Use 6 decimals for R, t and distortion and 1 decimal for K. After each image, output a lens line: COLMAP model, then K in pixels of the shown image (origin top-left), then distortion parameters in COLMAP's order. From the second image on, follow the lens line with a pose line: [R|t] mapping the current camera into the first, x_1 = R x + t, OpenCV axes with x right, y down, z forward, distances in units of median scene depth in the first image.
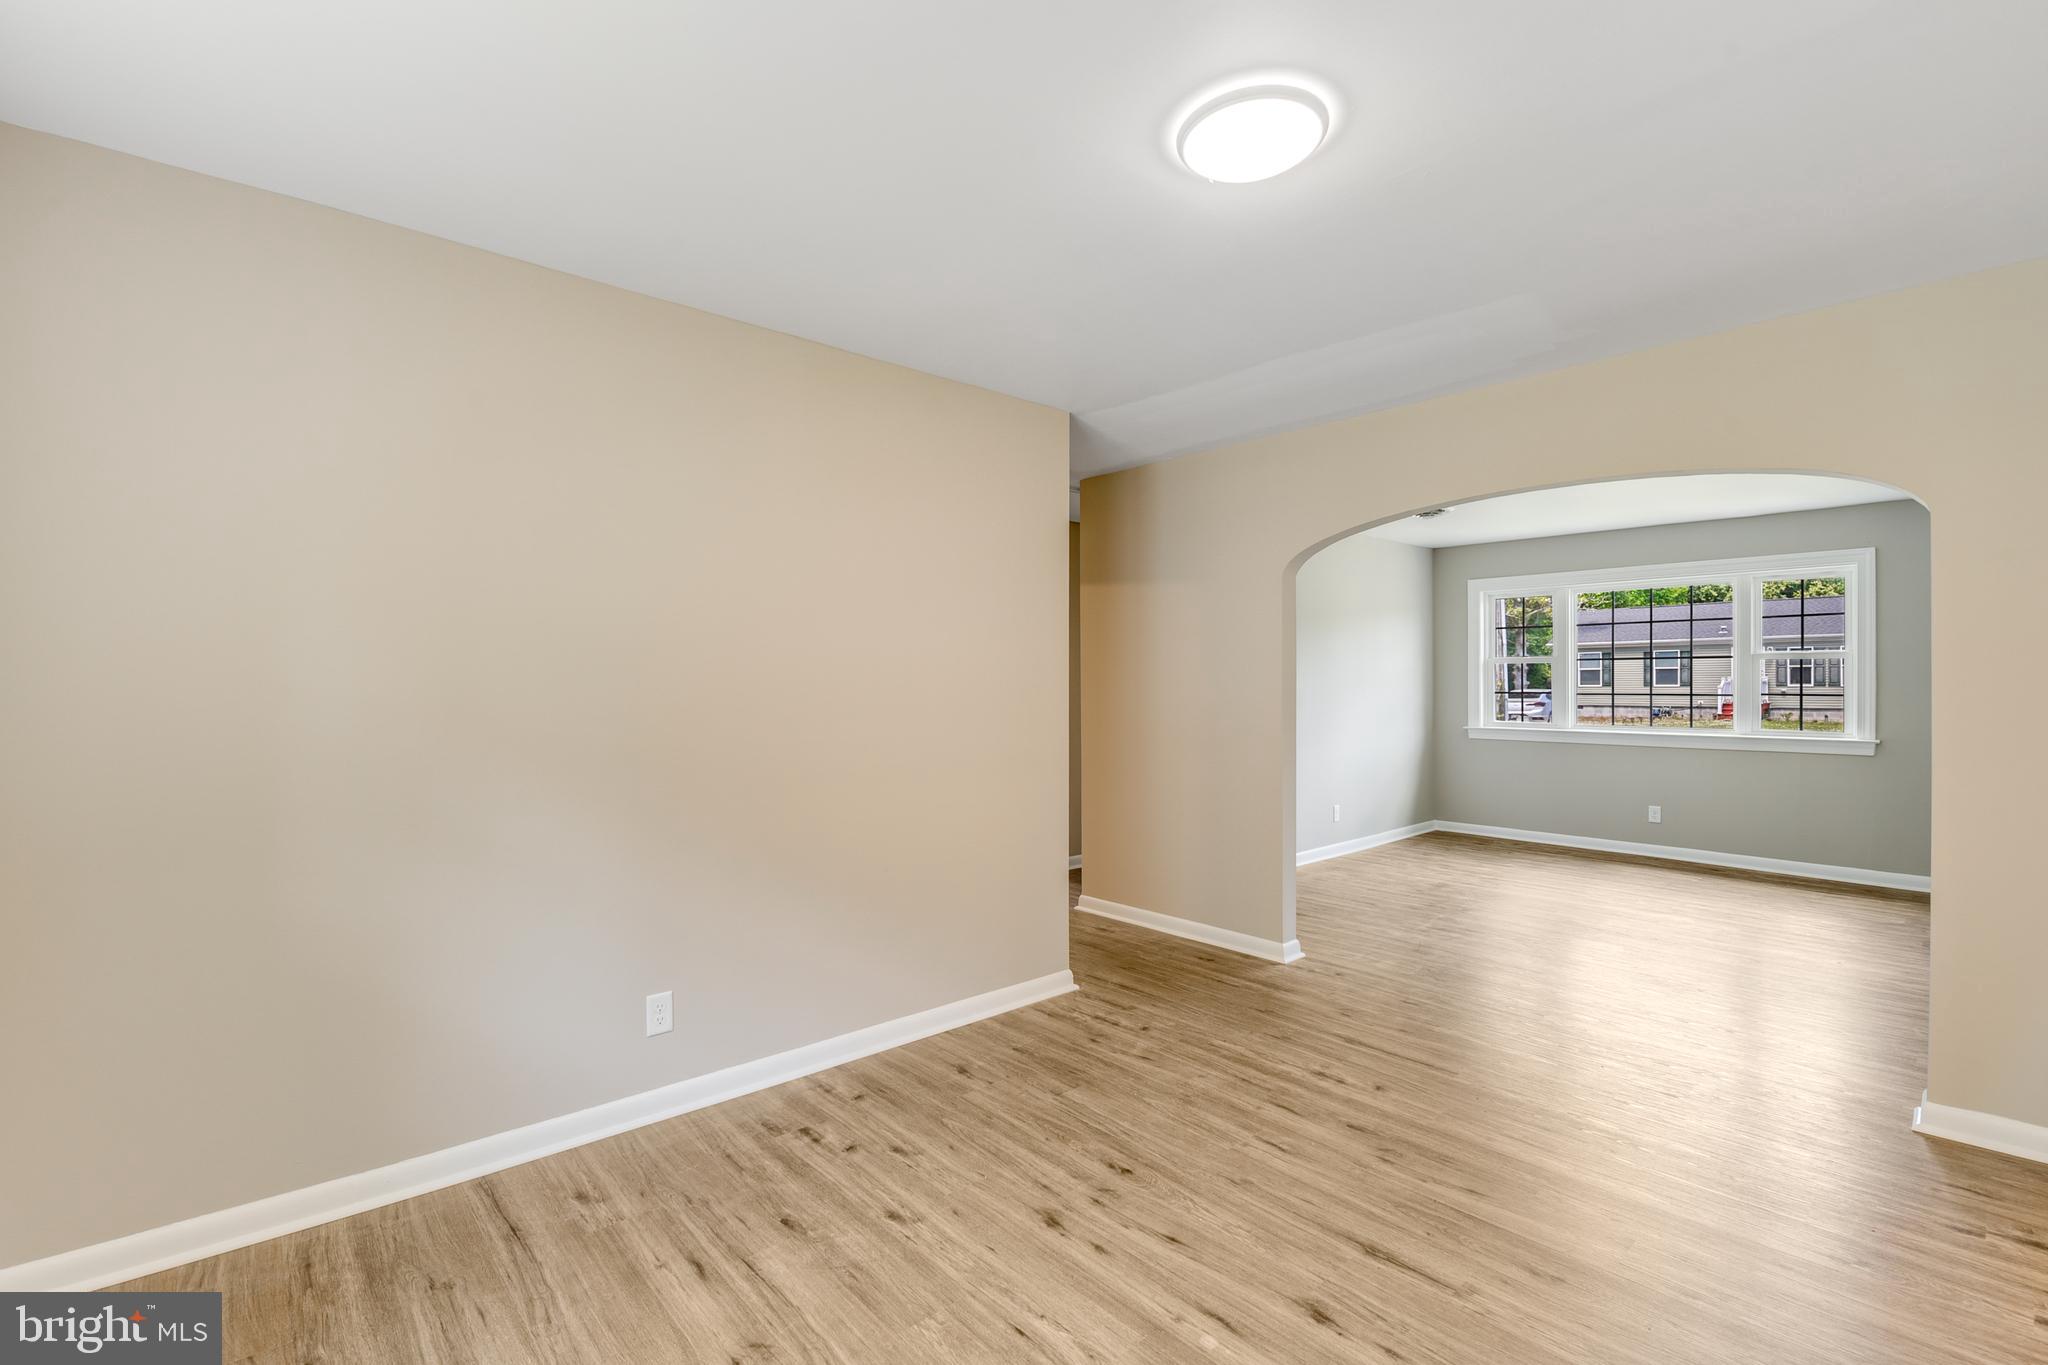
lens RADIAL K [[901.3, 0, 1029.6], [0, 901.3, 695.8], [0, 0, 1]] dist [0.009998, -0.014471]
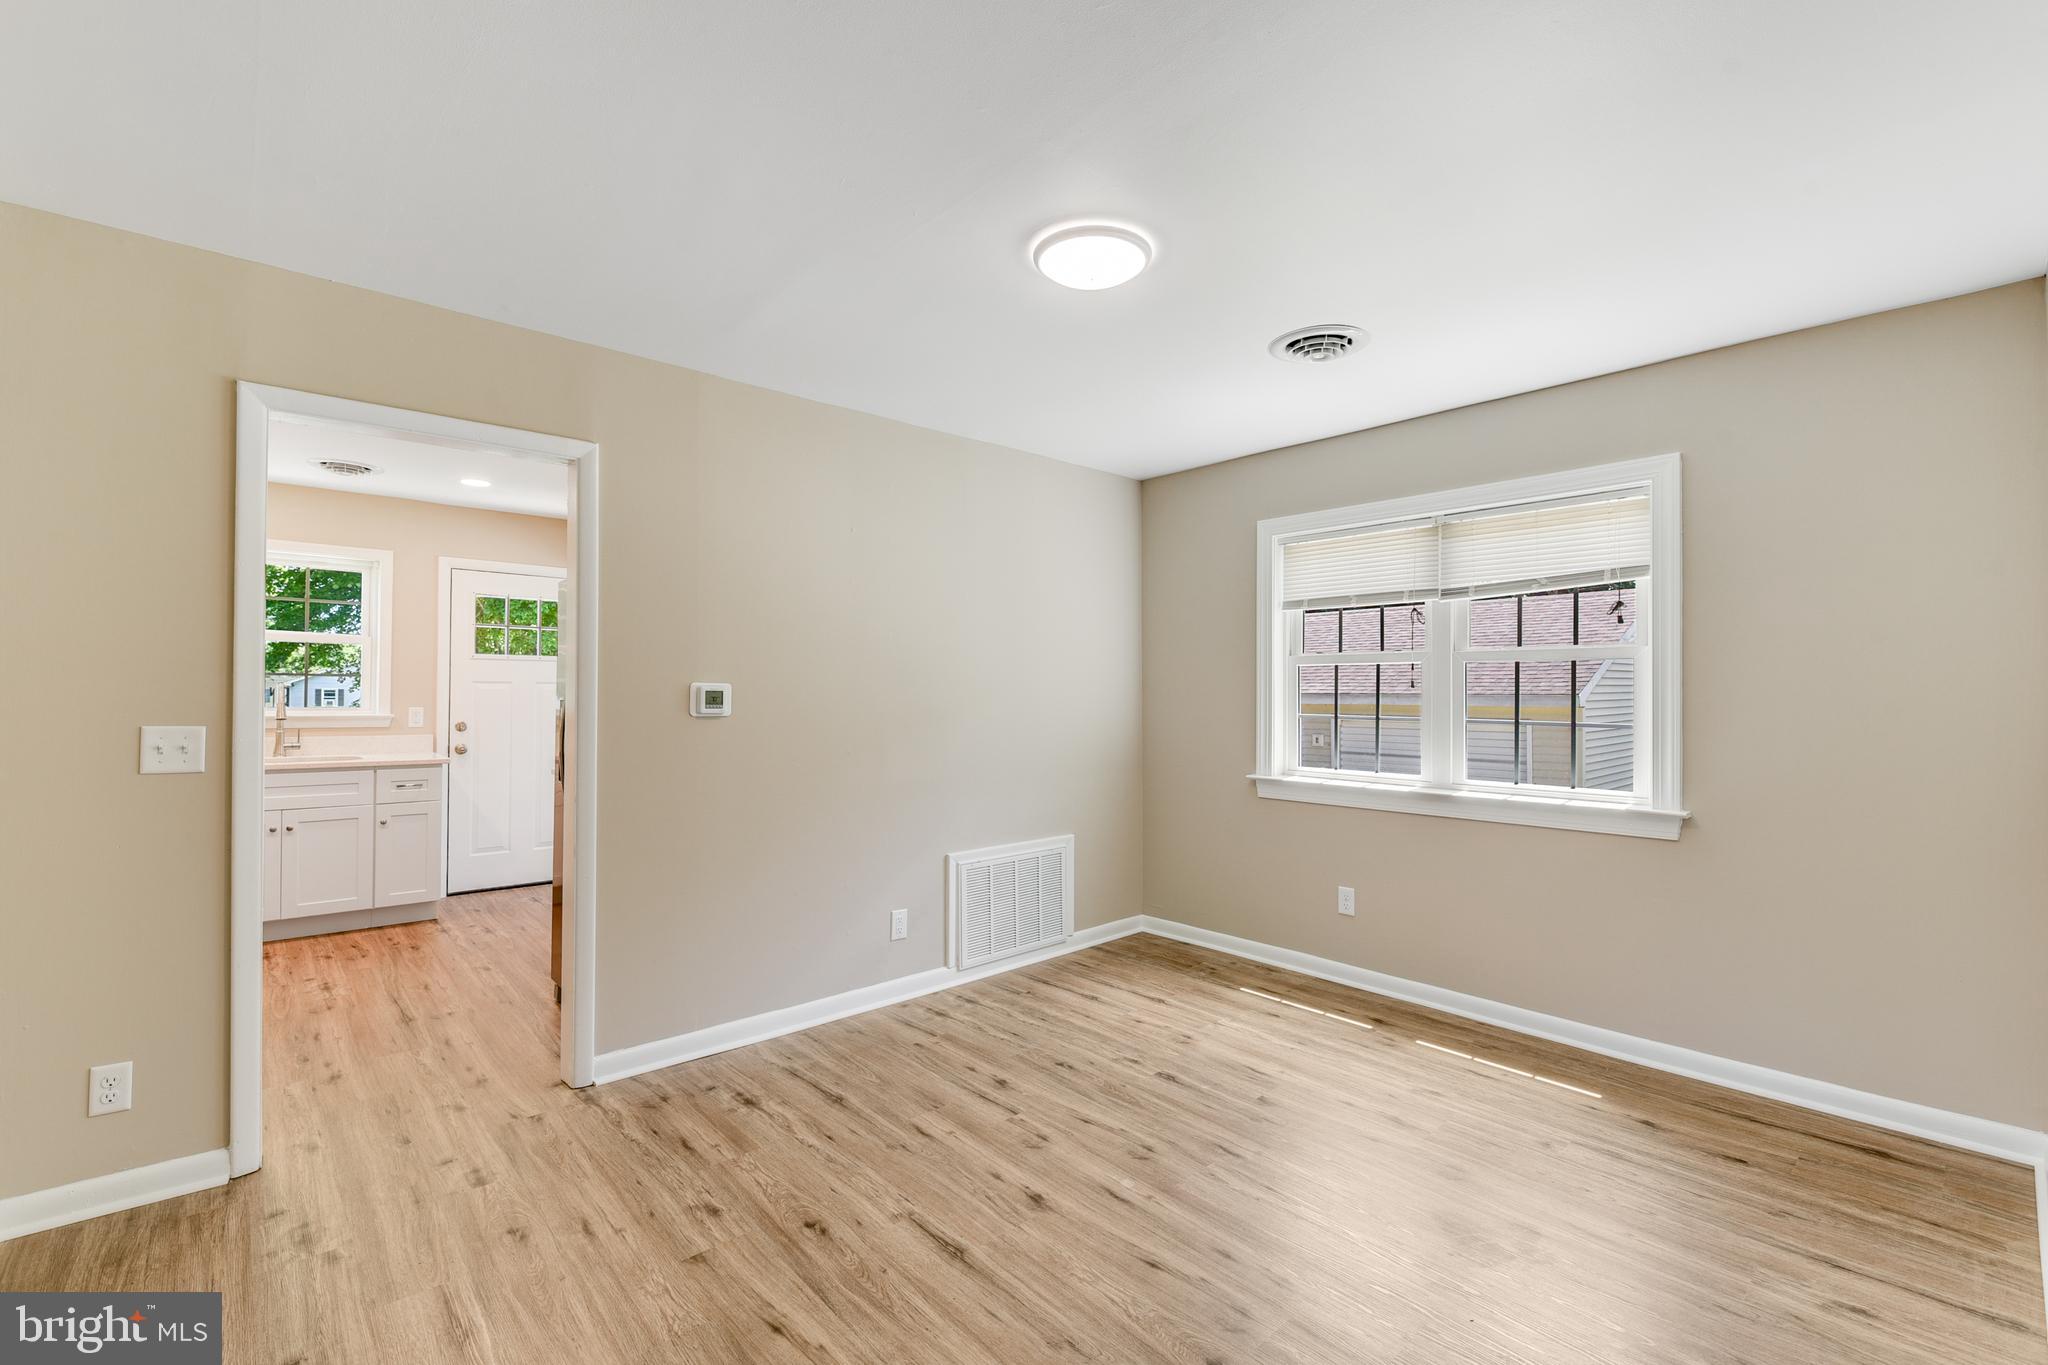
lens RADIAL K [[876.1, 0, 1023.0], [0, 876.1, 691.8], [0, 0, 1]] dist [0.010706, -0.008956]
pose [[-0.999995, -0.002911, 0.001403, 0.235254], [-0.002899, 0.999959, 0.008626, -0.019364], [-0.001428, 0.008622, -0.999962, 1.527783]]
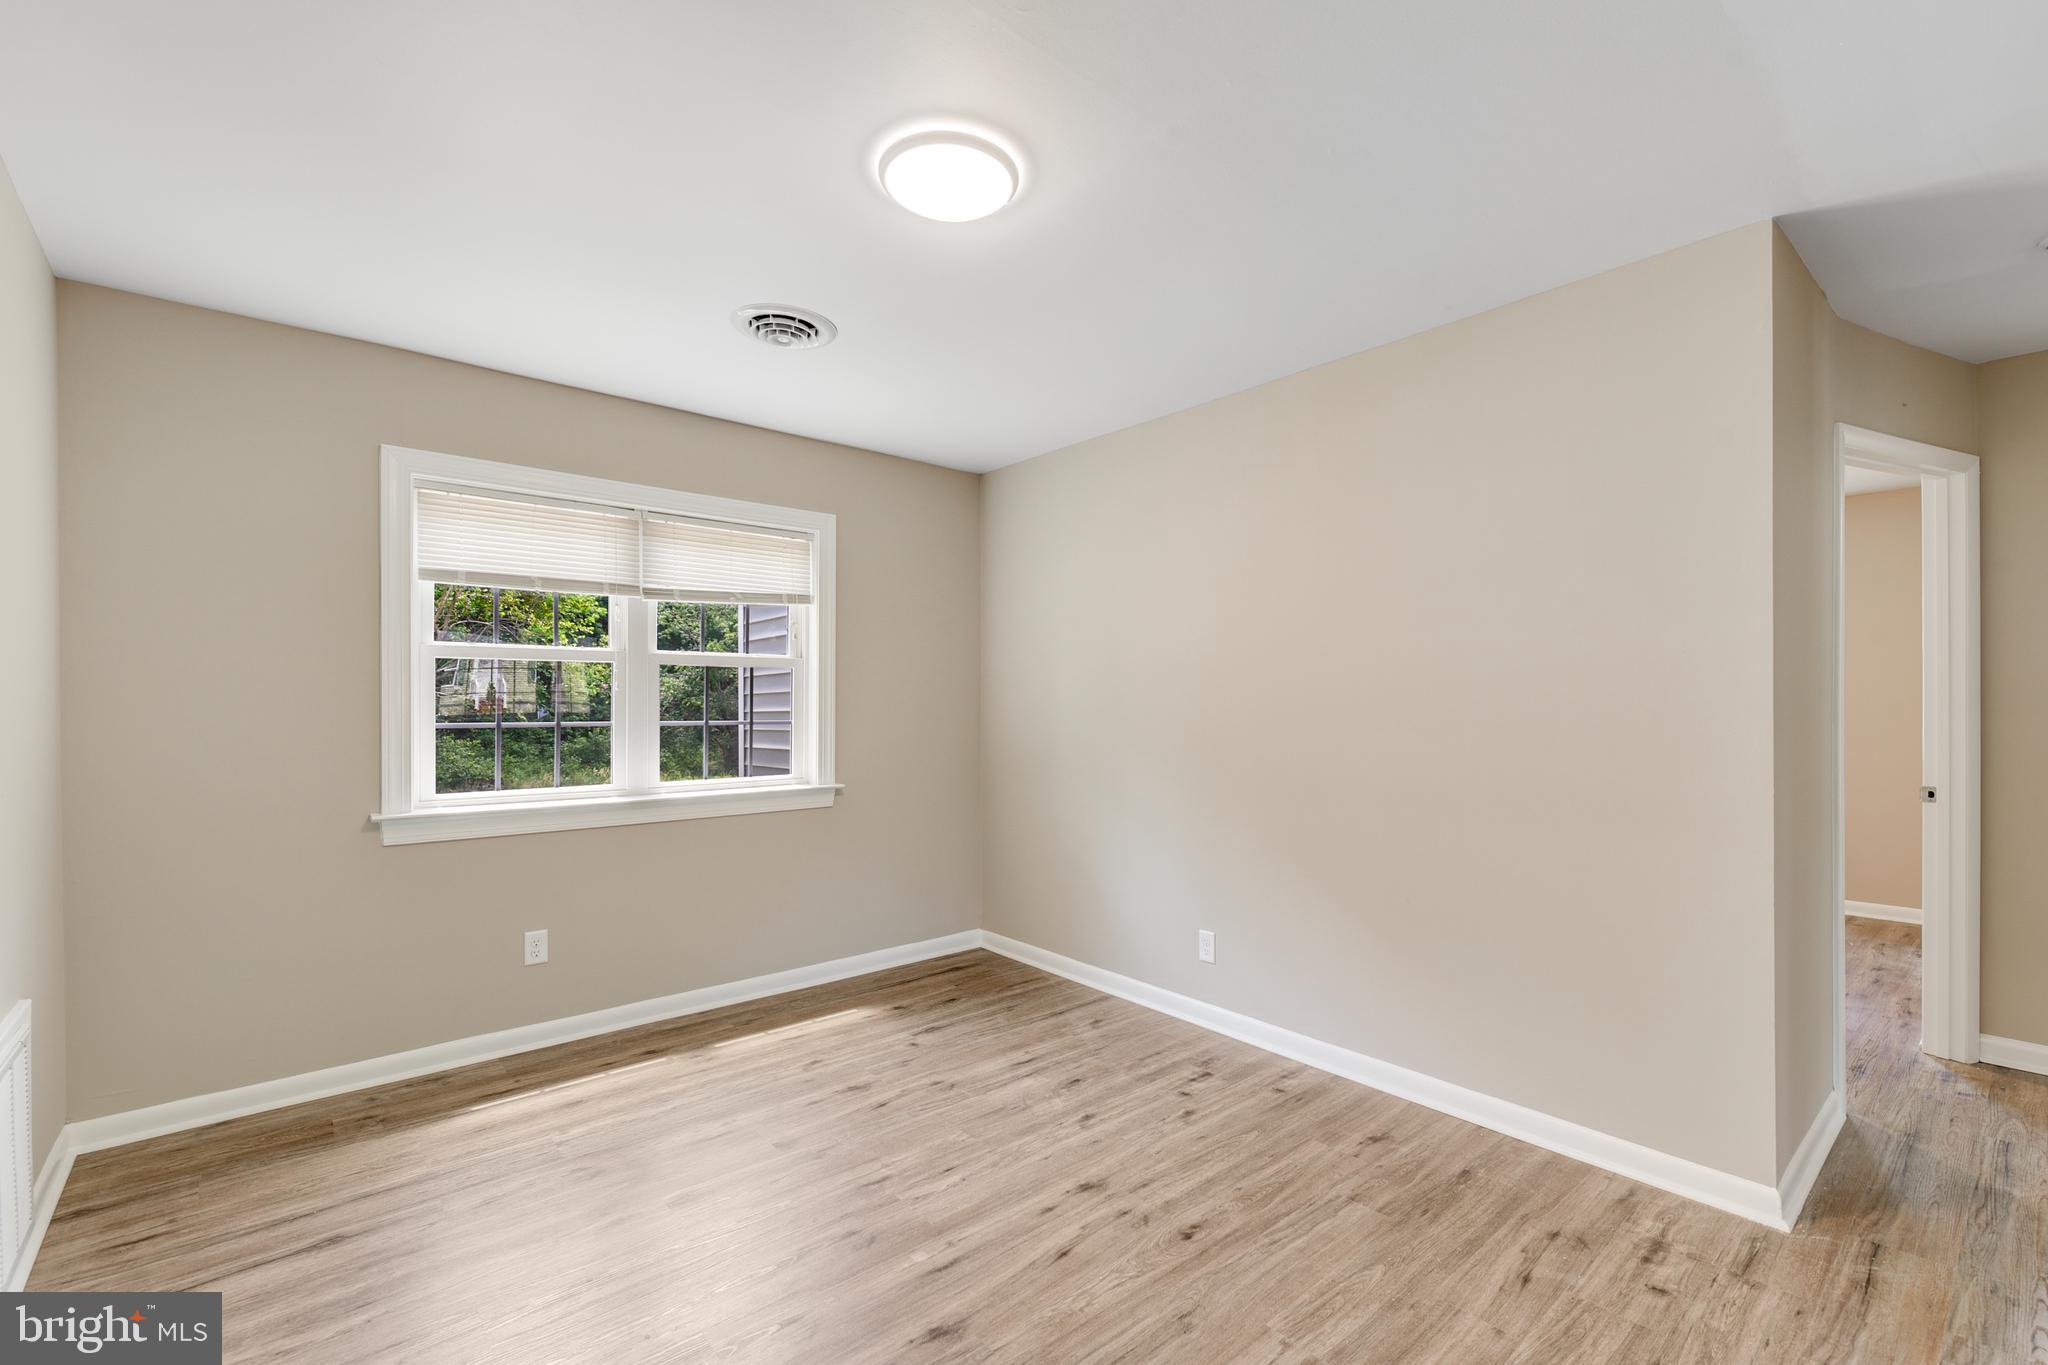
lens RADIAL K [[878.1, 0, 1019.4], [0, 878.1, 704.3], [0, 0, 1]] dist [0.012341, -0.007422]
pose [[-0.029291, 0.003214, -0.999566, 0.884812], [-0.008977, 0.999954, 0.003478, -0.003712], [0.999531, 0.009075, -0.029261, 0.765615]]
